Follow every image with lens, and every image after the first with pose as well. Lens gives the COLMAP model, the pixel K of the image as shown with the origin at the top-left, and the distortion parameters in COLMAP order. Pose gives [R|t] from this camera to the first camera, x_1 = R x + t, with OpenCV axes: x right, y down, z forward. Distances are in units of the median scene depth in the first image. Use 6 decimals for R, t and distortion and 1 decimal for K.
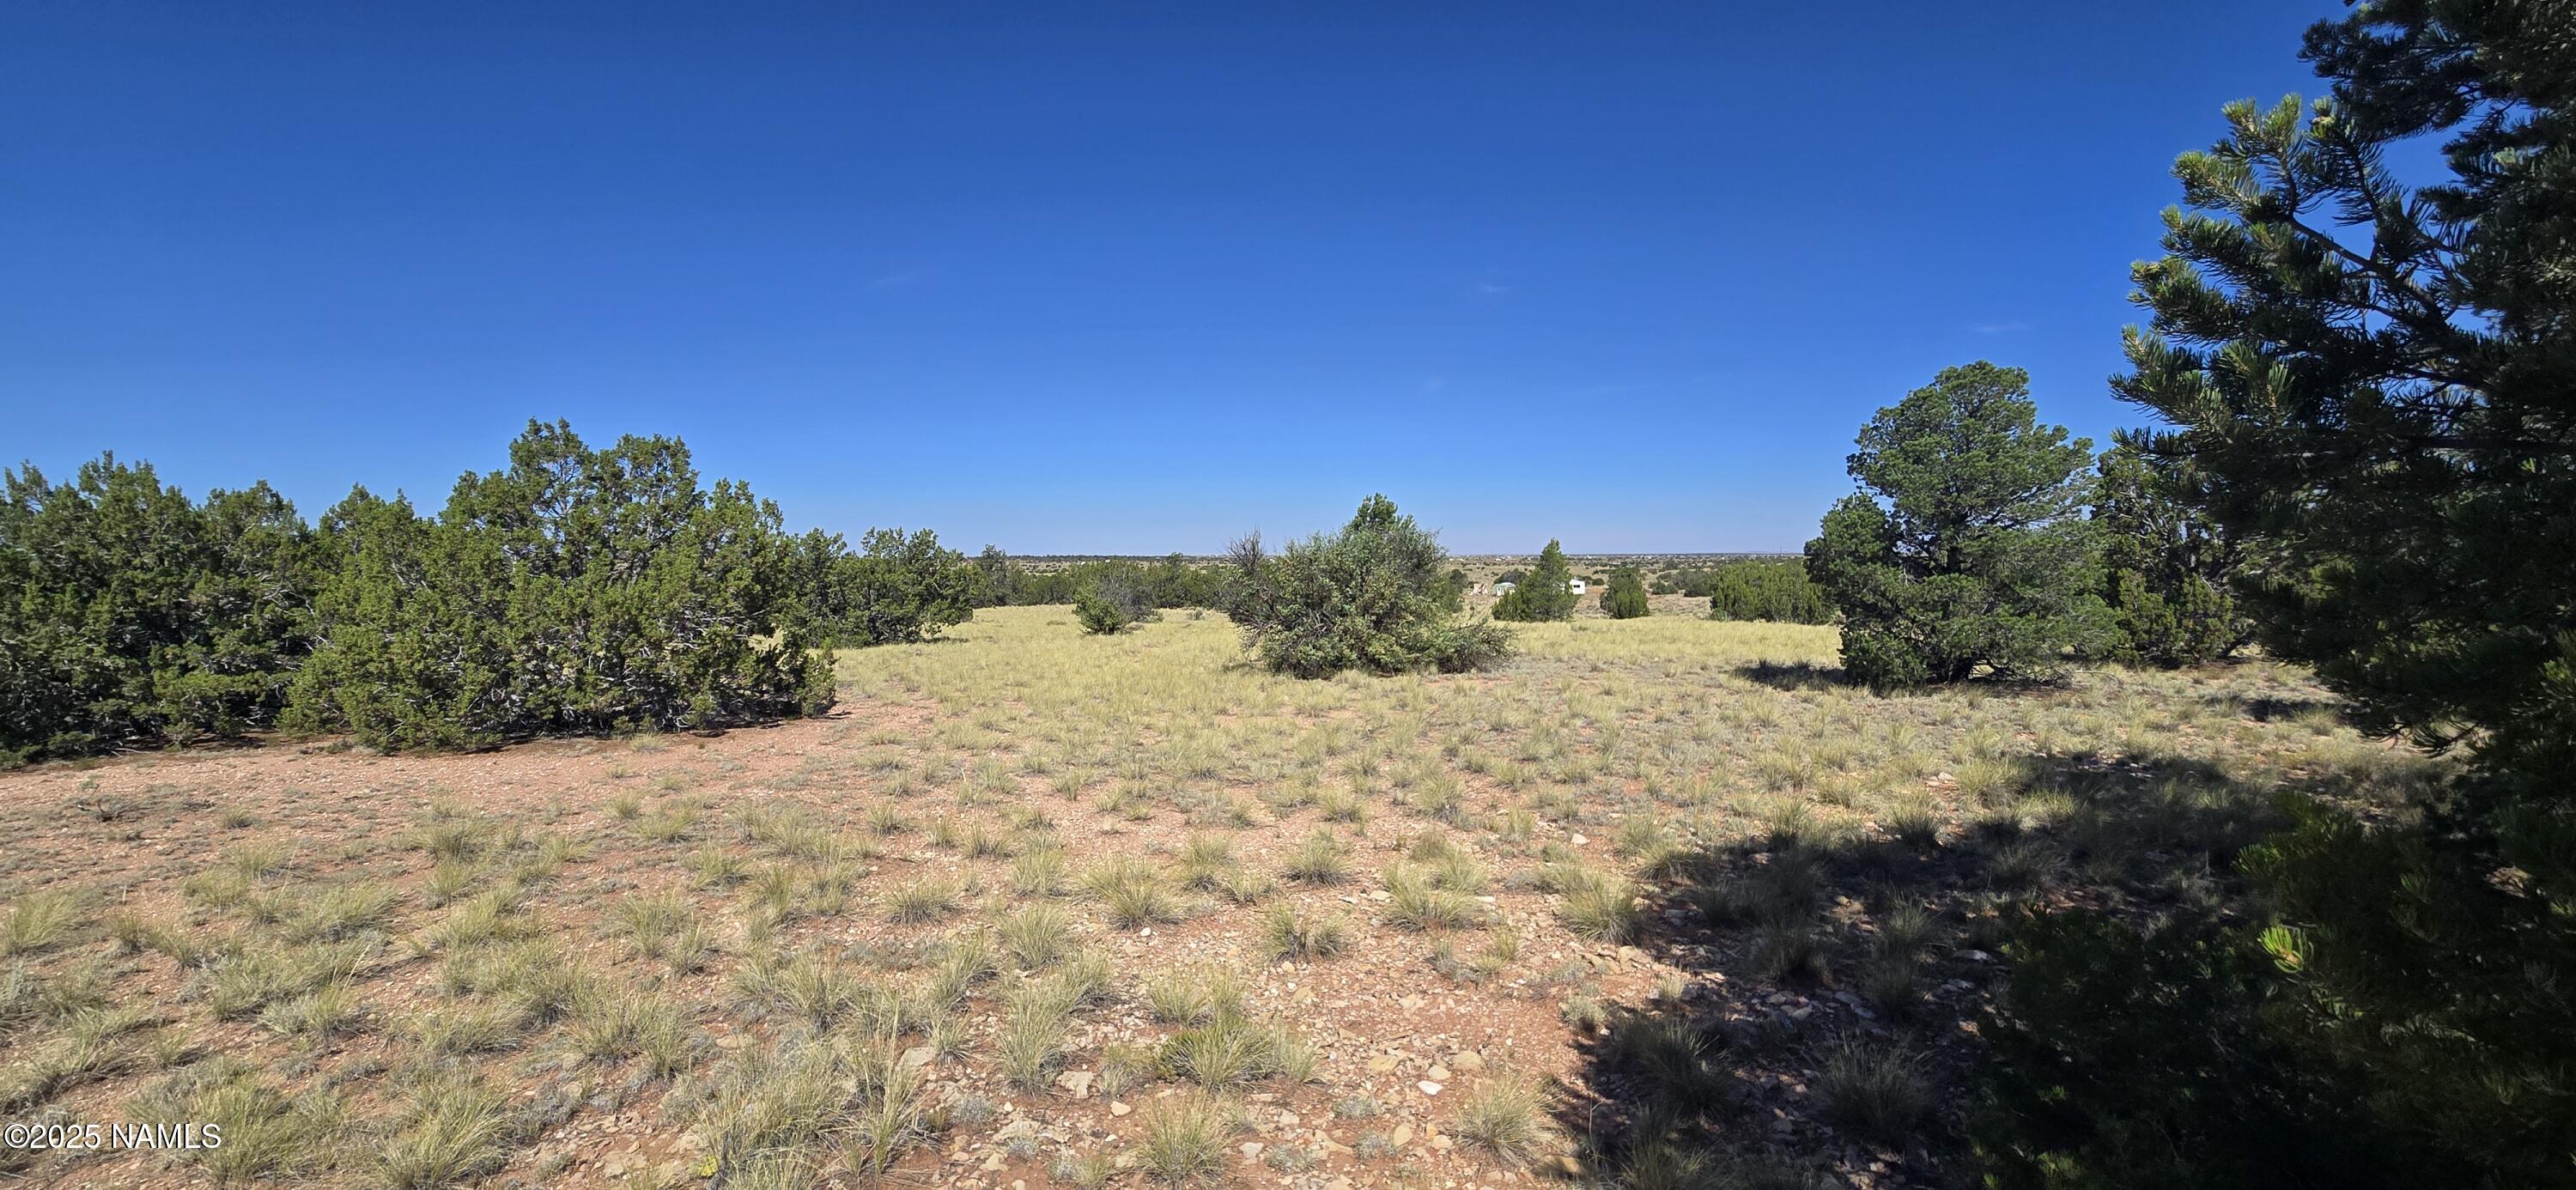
lens RADIAL K [[1053.0, 0, 1257.2], [0, 1053.0, 608.7], [0, 0, 1]] dist [-0.011380, 0.007808]
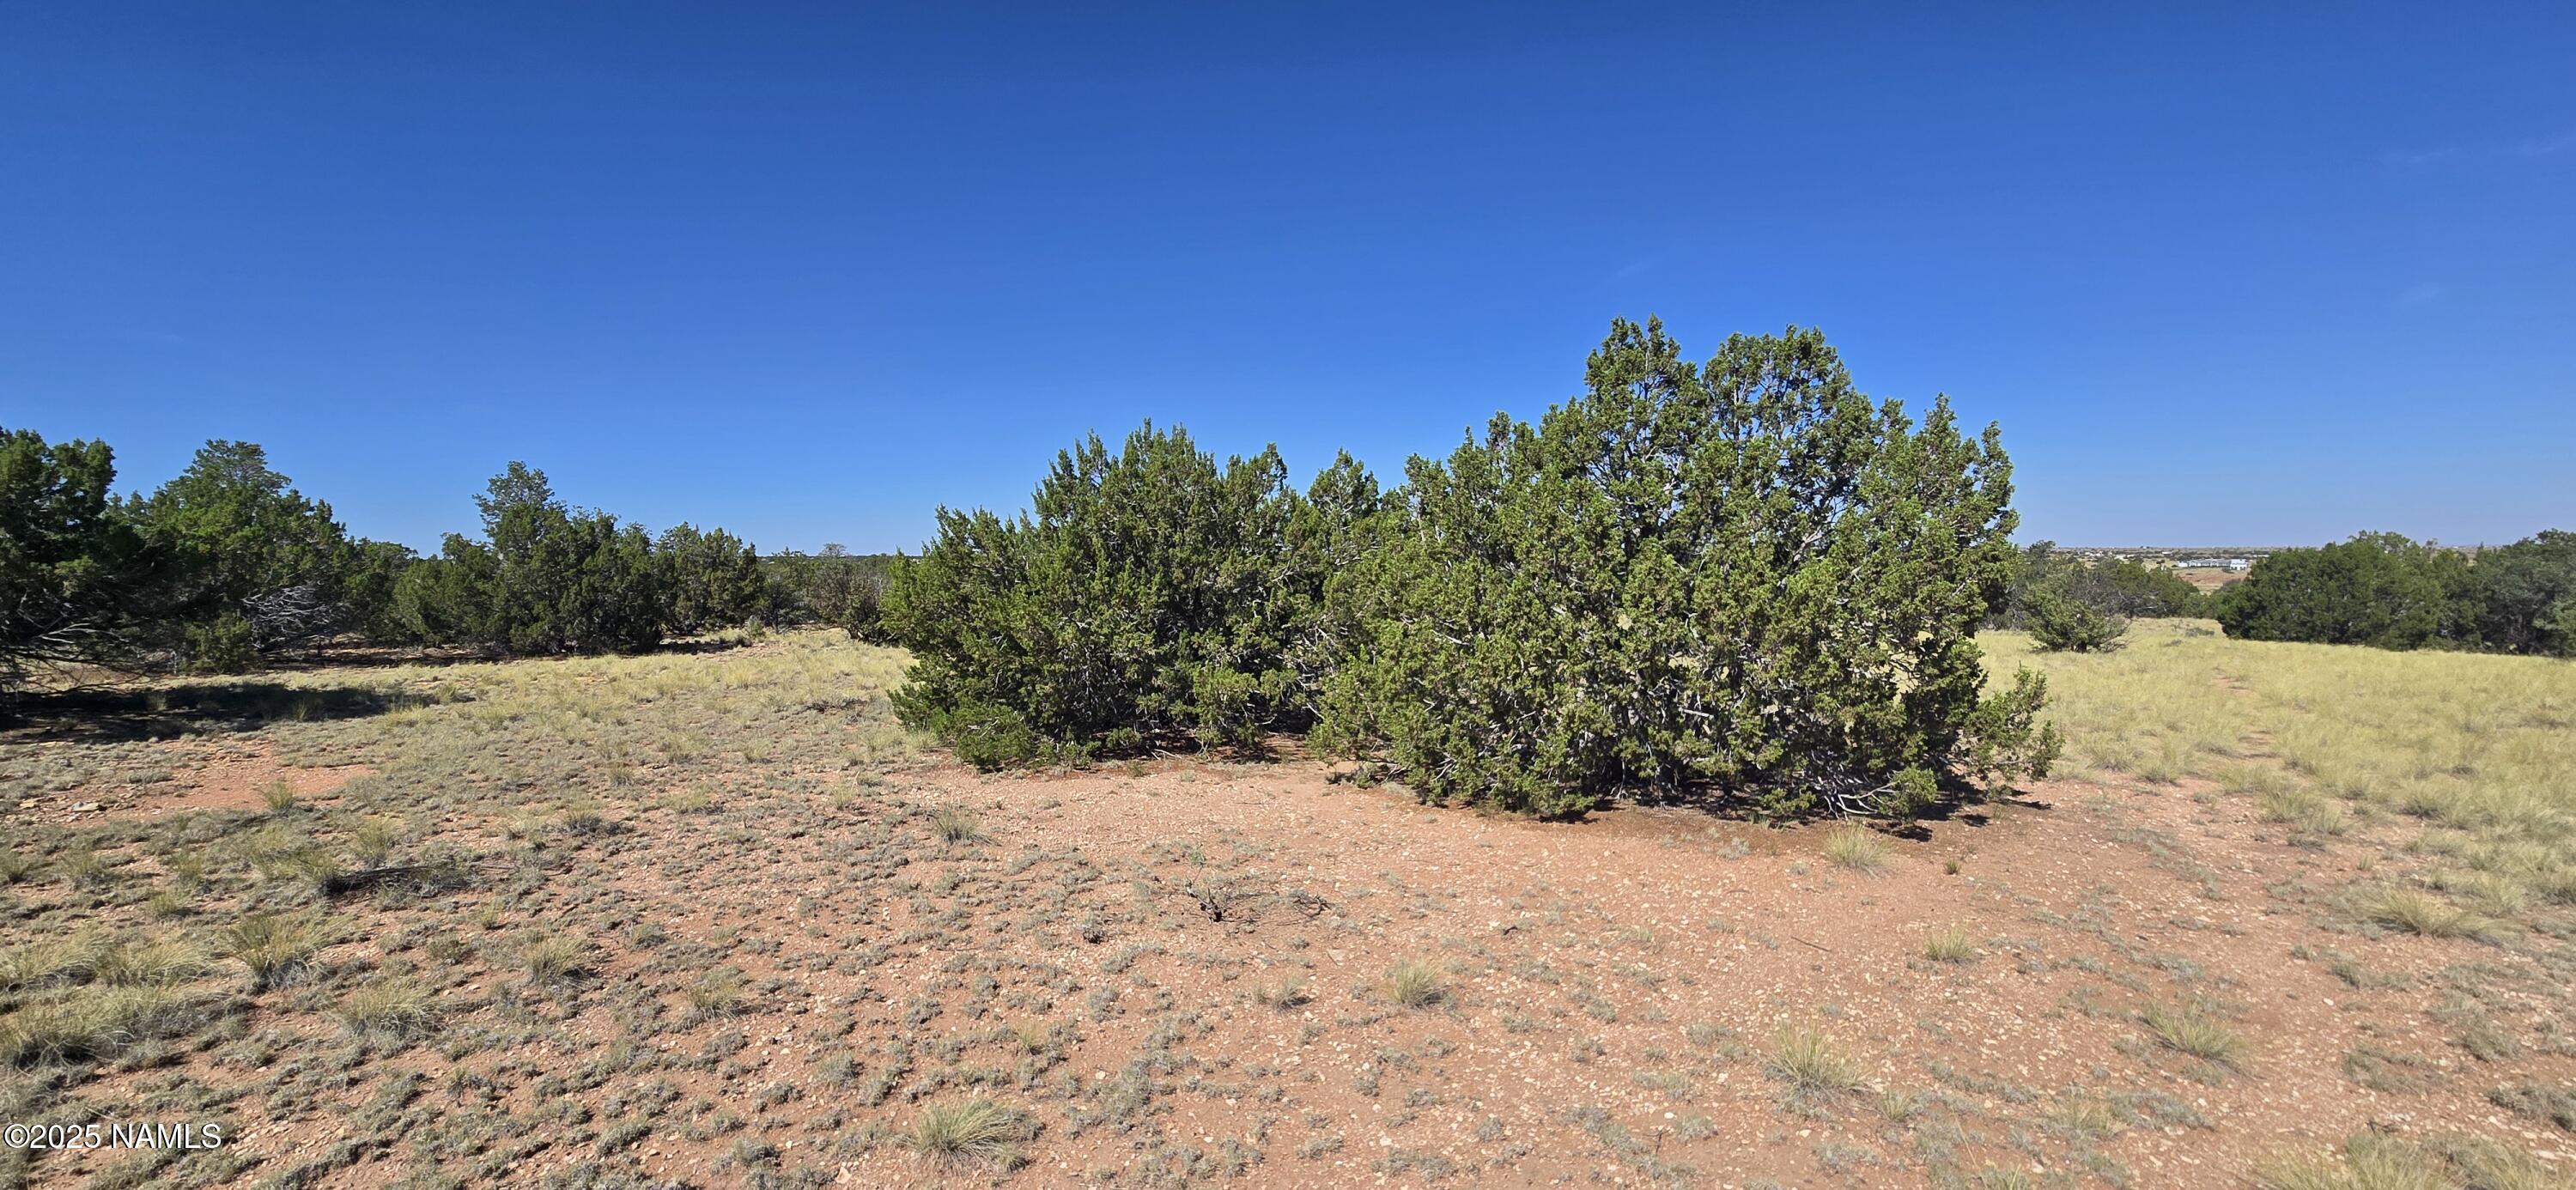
lens RADIAL K [[1053.0, 0, 1257.2], [0, 1053.0, 608.7], [0, 0, 1]] dist [-0.011380, 0.007808]
pose [[0.794192, 0.032998, -0.606770, -0.465404], [-0.028533, 0.999448, 0.017006, -0.002168], [0.606997, 0.003807, 0.794695, 0.334811]]
